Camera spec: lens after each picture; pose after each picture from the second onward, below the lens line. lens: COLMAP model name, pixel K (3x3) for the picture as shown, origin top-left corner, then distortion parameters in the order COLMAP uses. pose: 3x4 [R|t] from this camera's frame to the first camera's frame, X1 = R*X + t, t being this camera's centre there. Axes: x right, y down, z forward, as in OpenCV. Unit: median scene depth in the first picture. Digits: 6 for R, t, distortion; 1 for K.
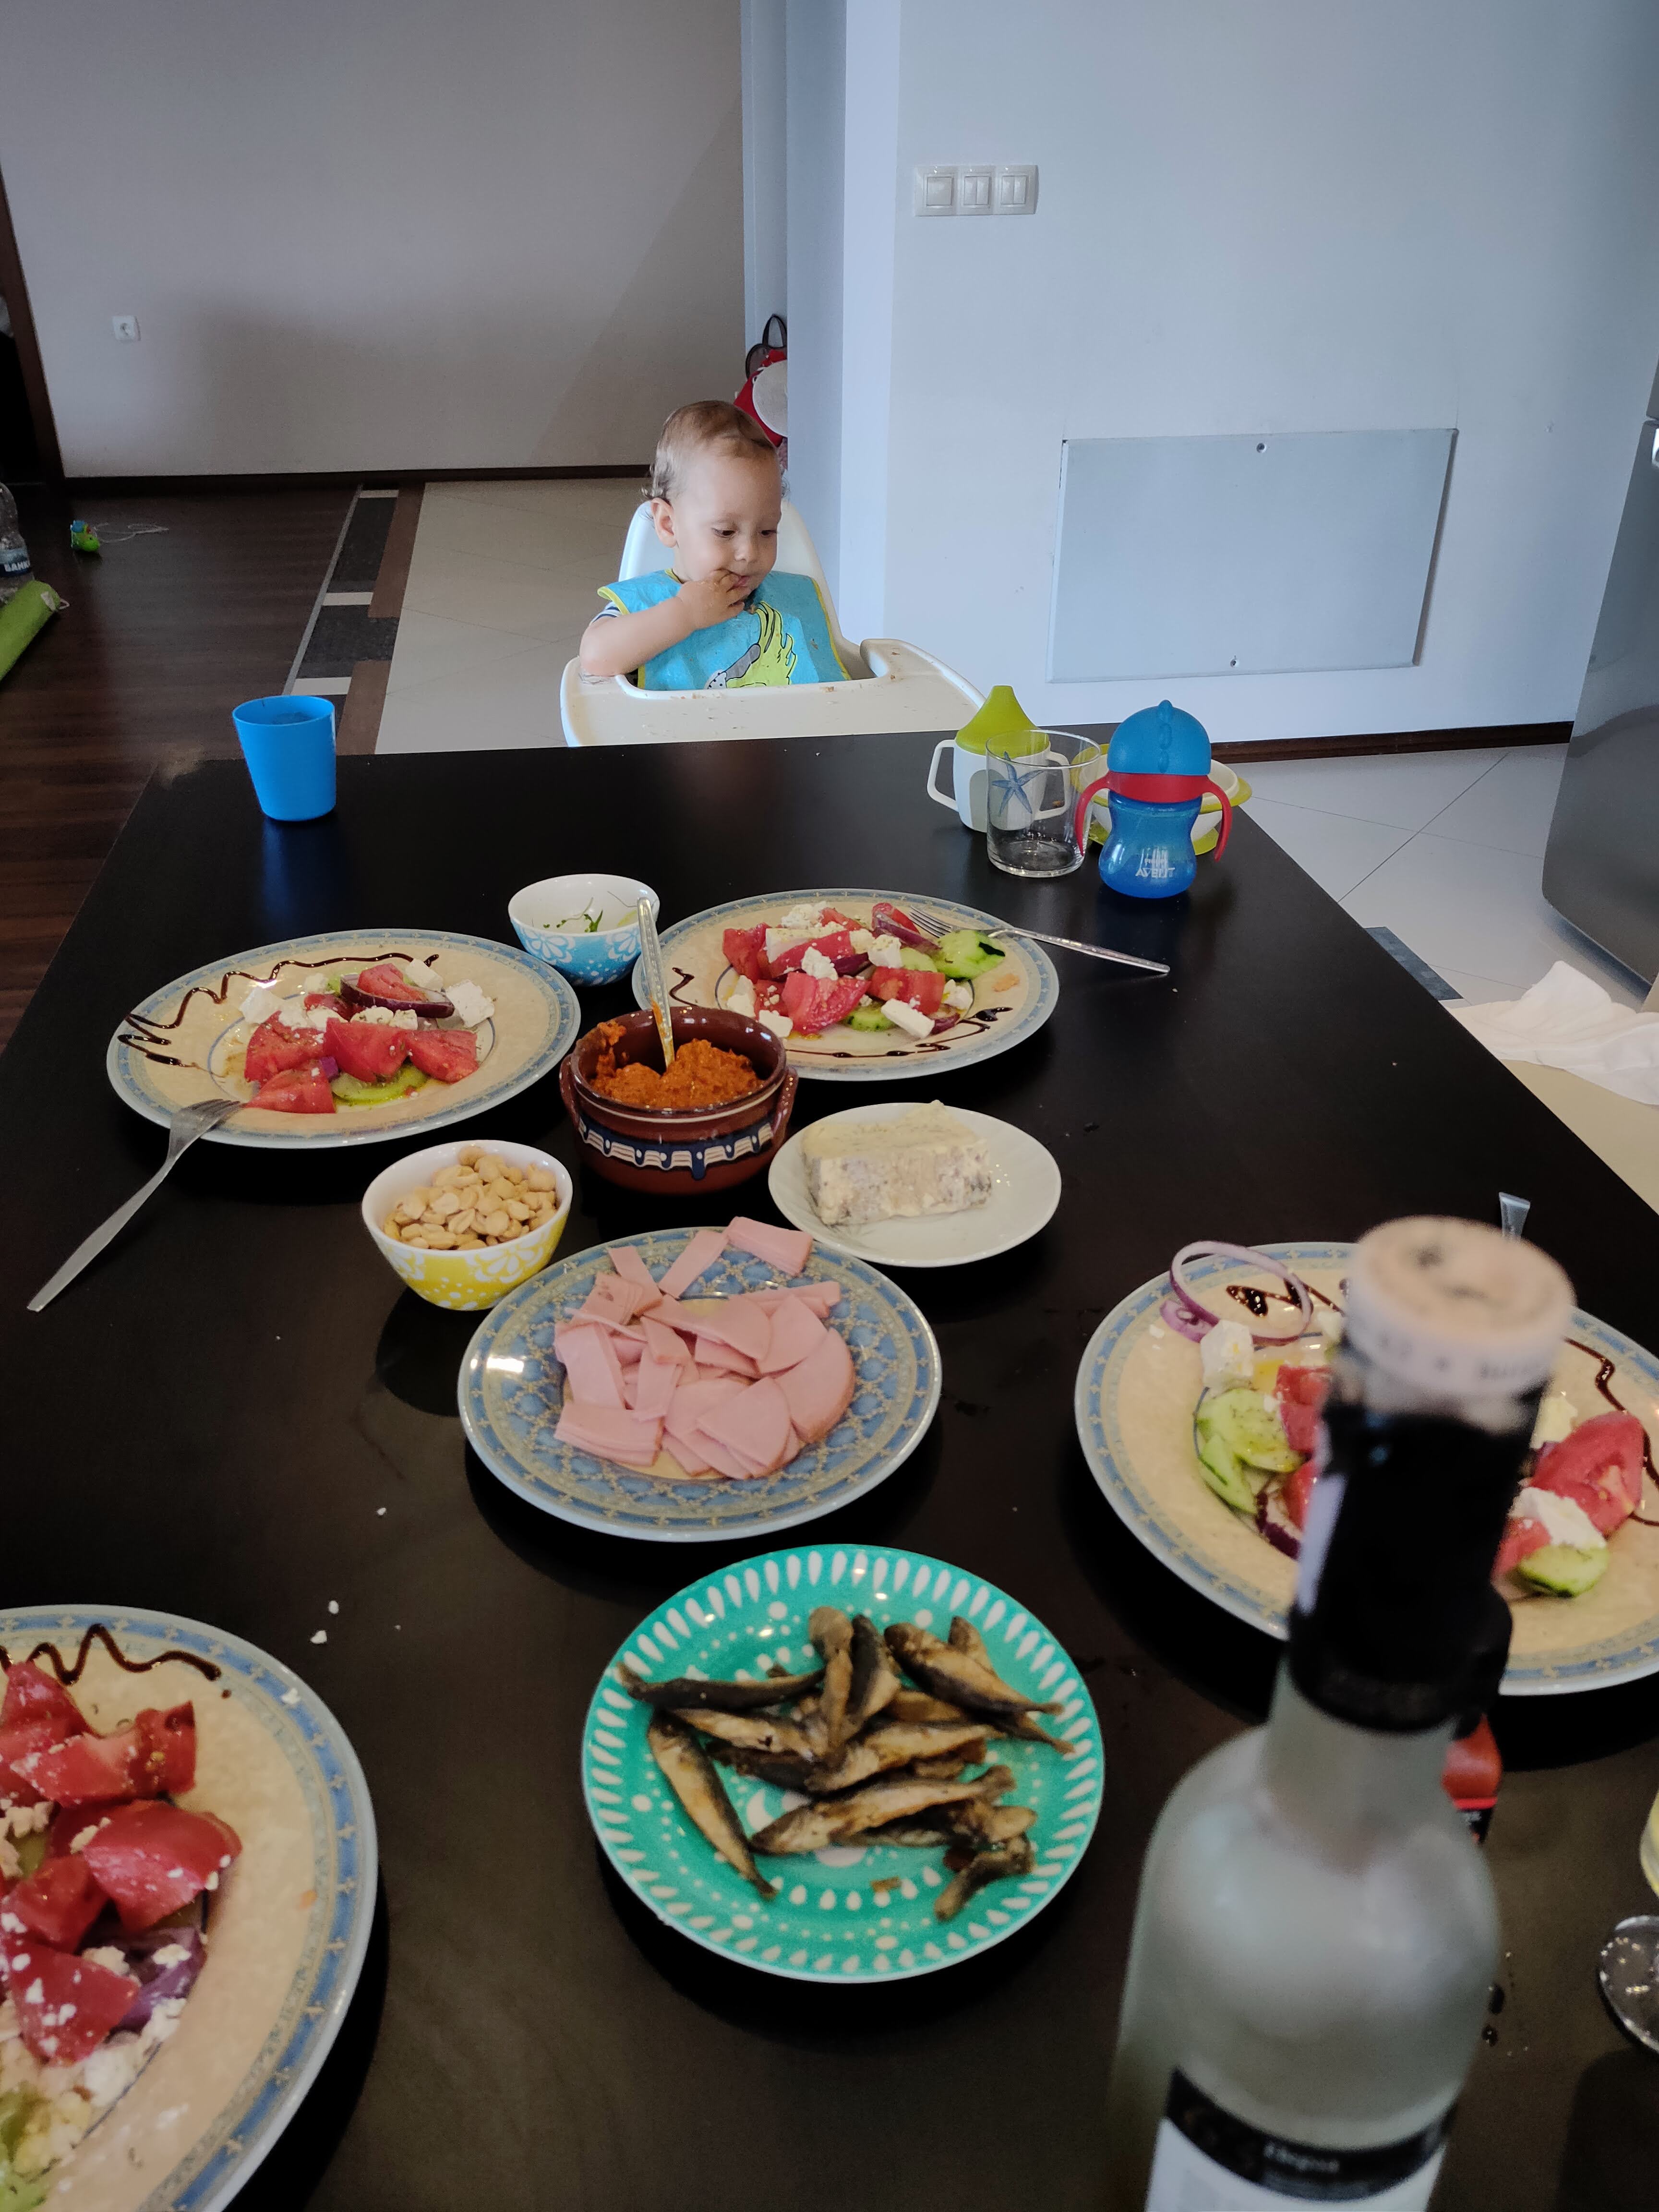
lens RADIAL K [[1701.5, 0, 842.4], [0, 1701.5, 1096.9], [0, 0, 1]] dist [0.035449, 0.002929]
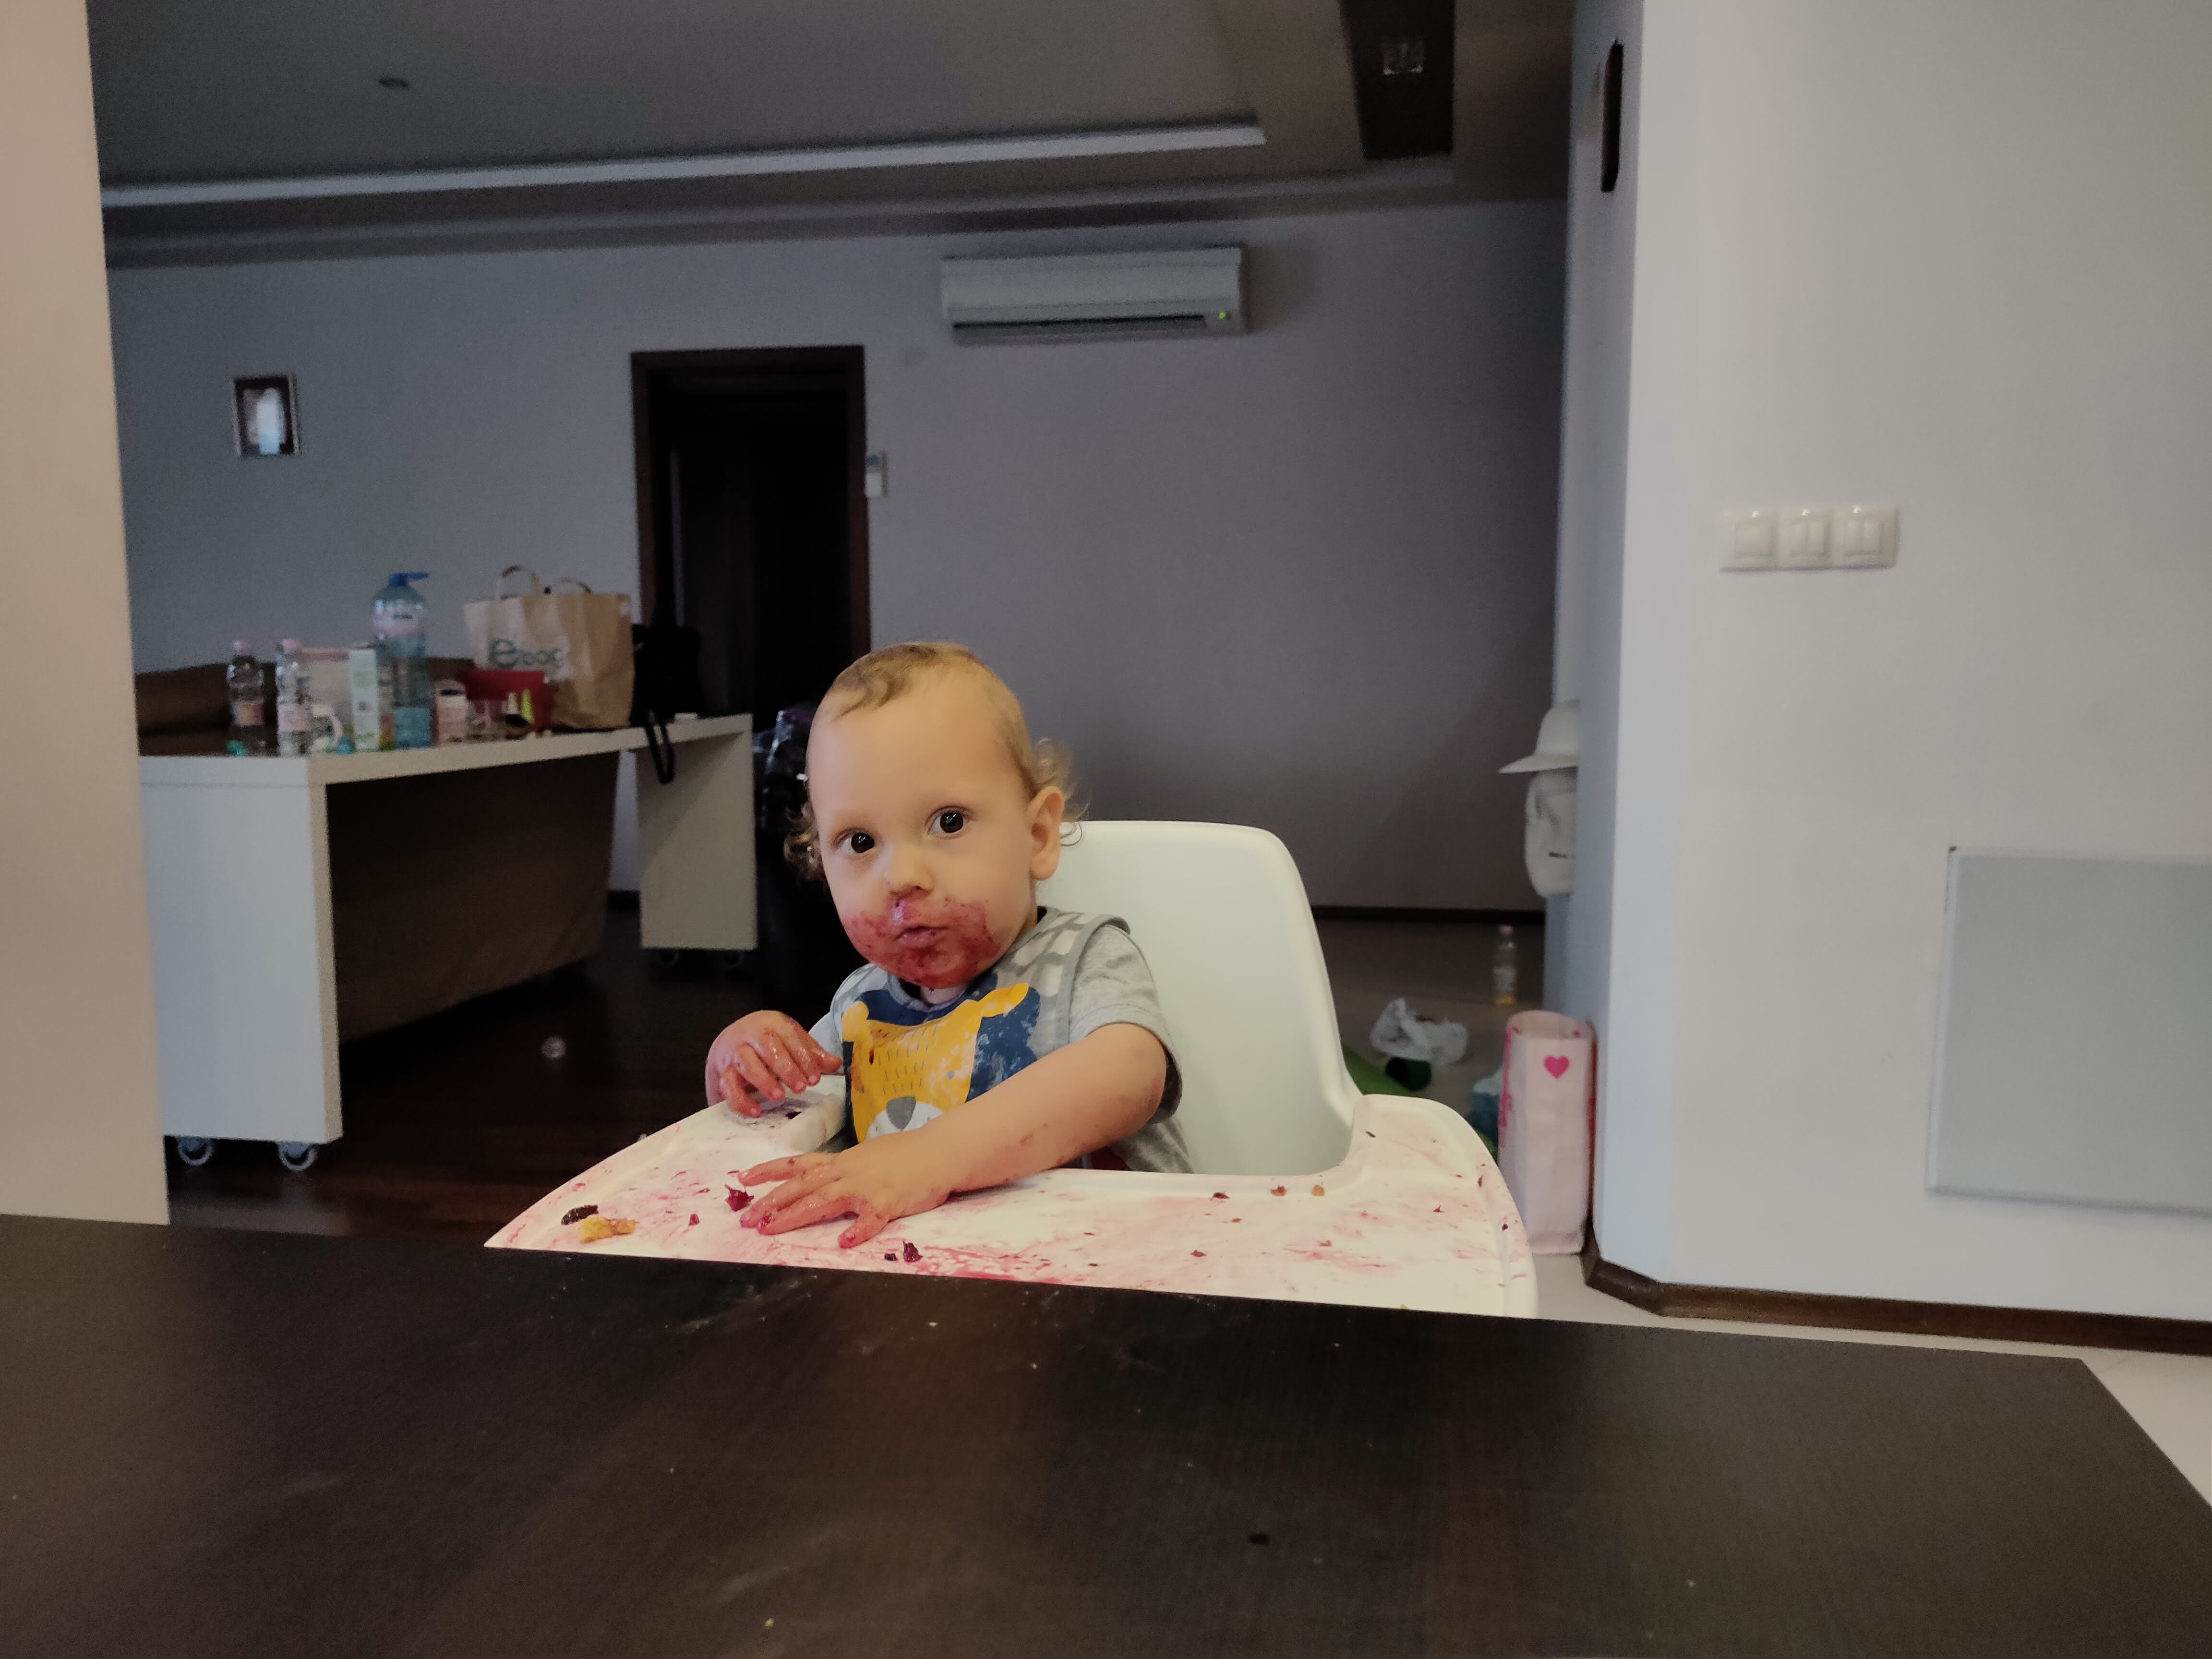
lens RADIAL K [[1693.1, 0, 1106.0], [0, 1693.1, 829.5], [0, 0, 1]] dist [0.013446, -0.002844]
pose [[0.935537, 0.026843, -0.352207, 0.168378], [-0.166920, 0.912348, -0.373843, -0.246942], [0.311300, 0.408535, 0.858016, 0.993444]]
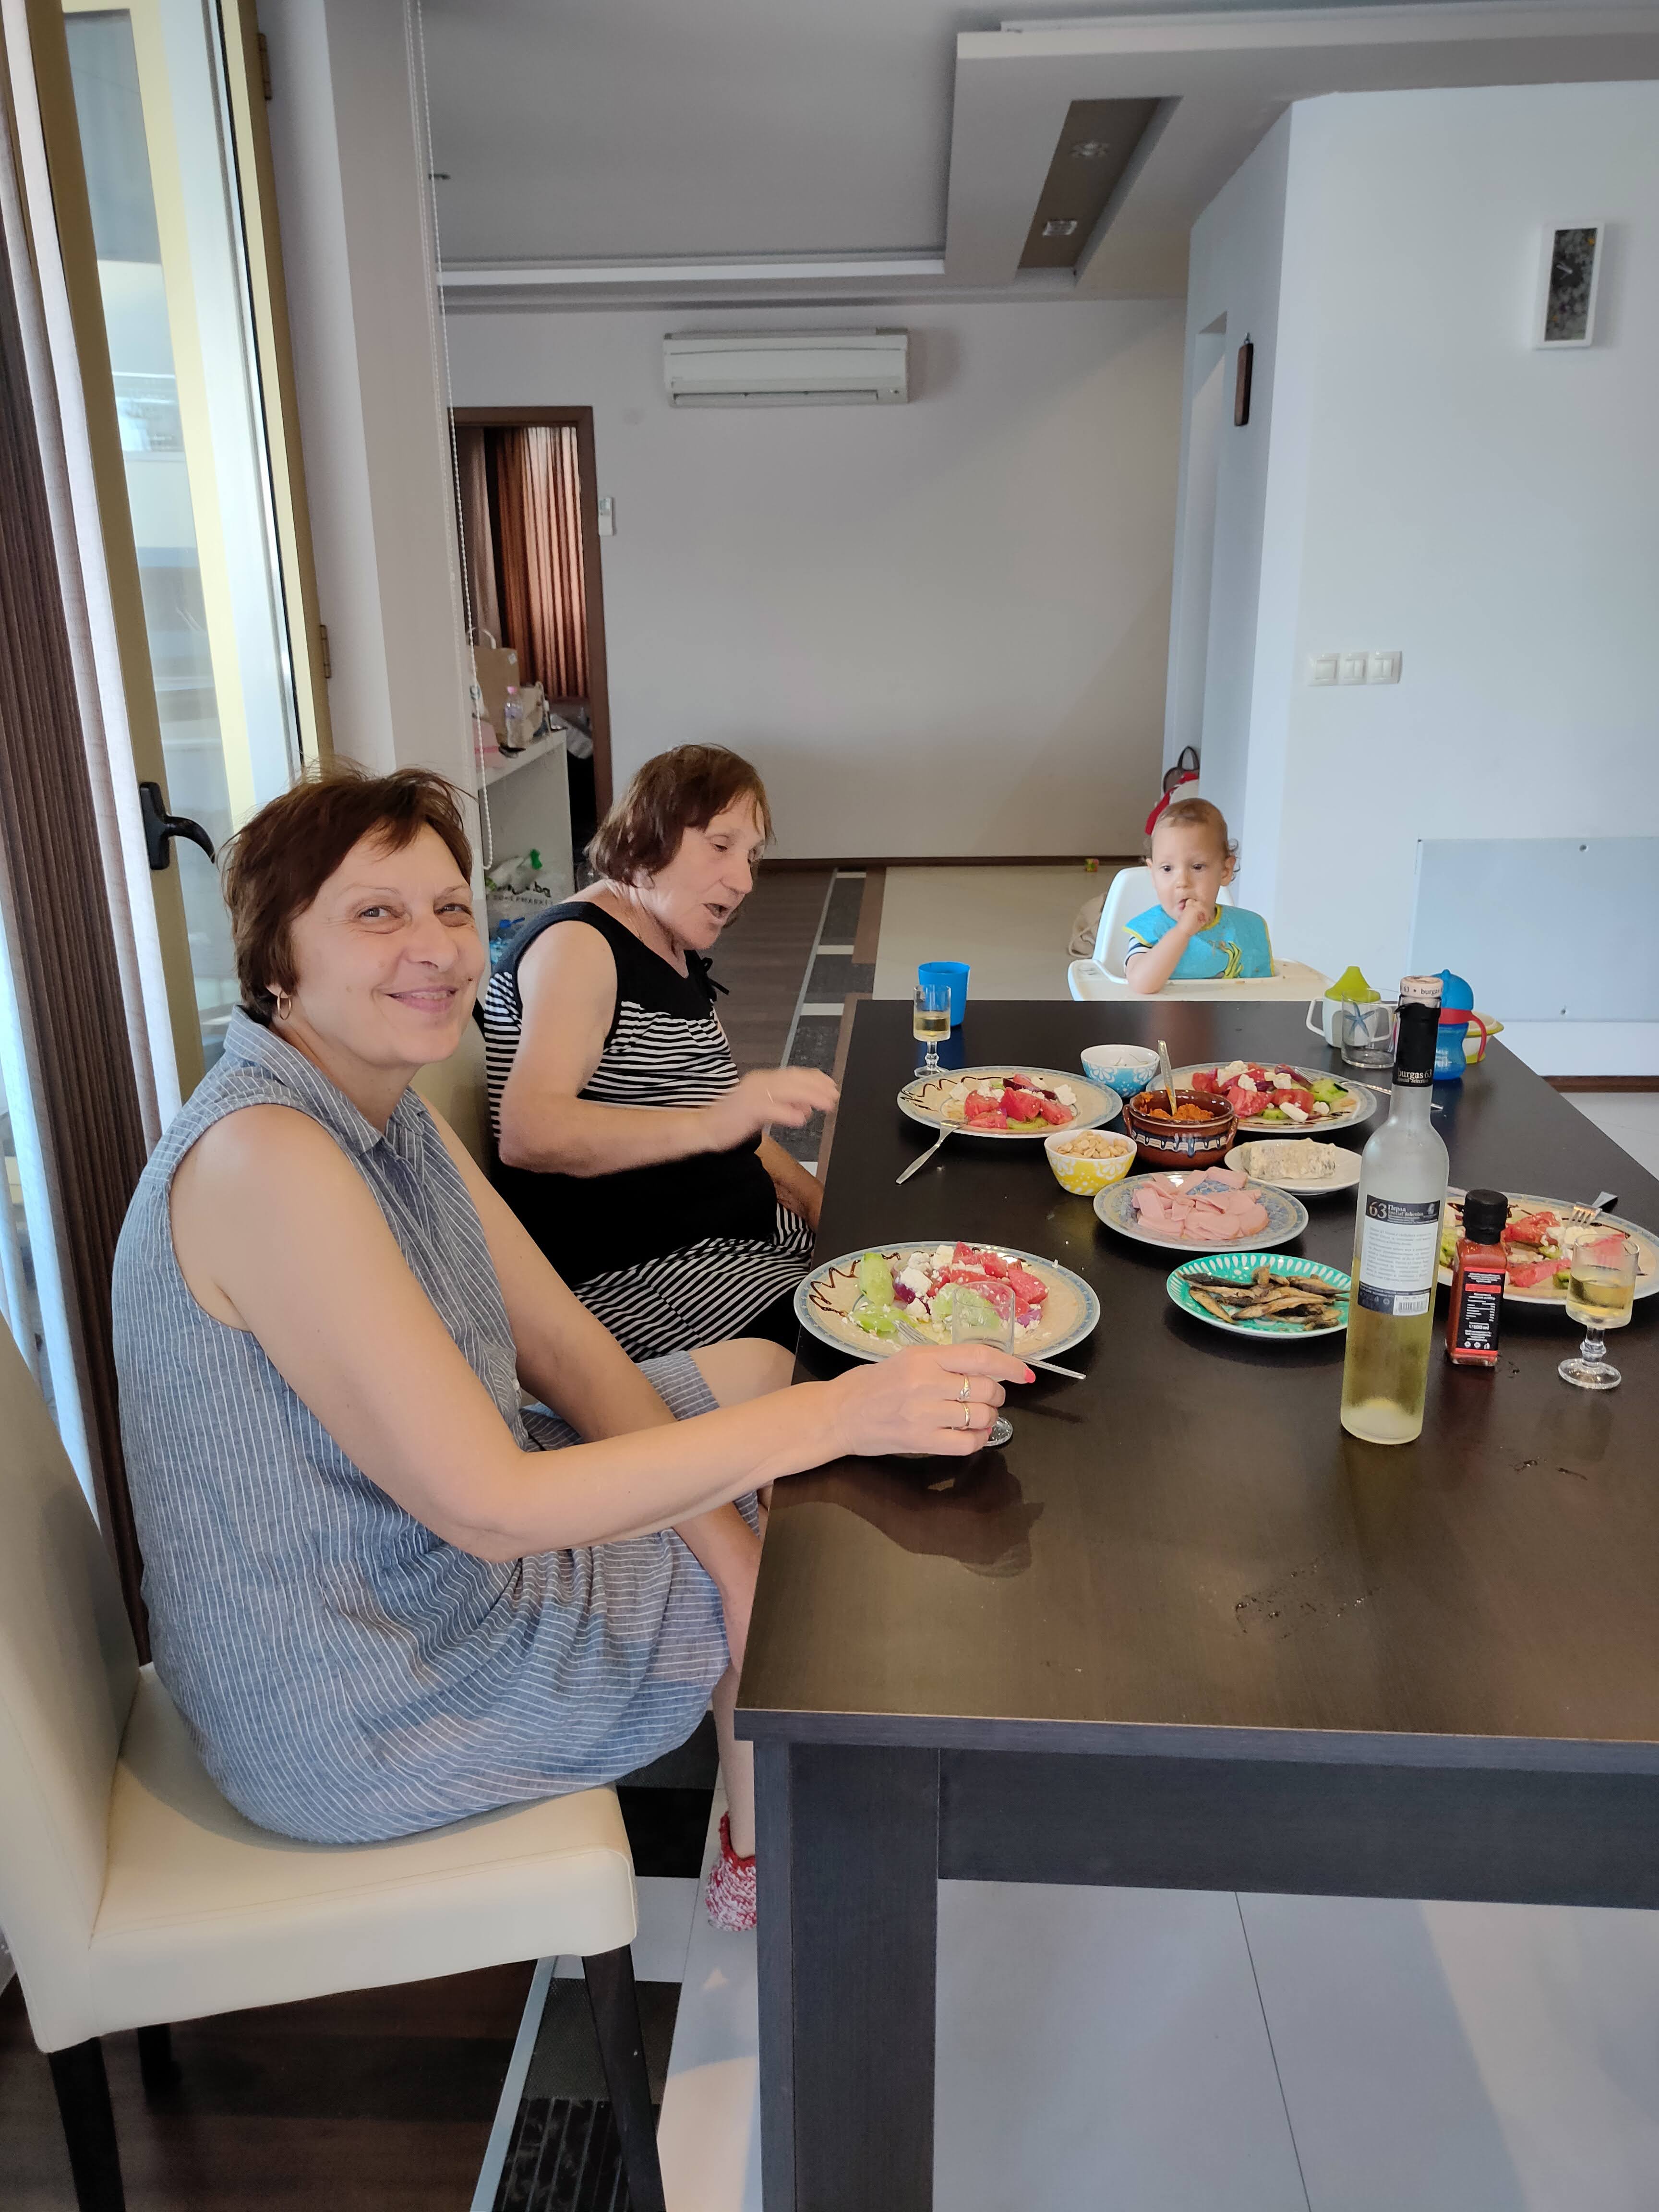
lens RADIAL K [[1685.6, 0, 826.4], [0, 1685.6, 1103.7], [0, 0, 1]] dist [0.009493, 0.009143]
pose [[0.974115, 0.049470, -0.220573, -0.055484], [-0.094524, 0.975499, -0.198663, 0.368400], [0.205341, 0.214370, 0.954925, -0.924195]]
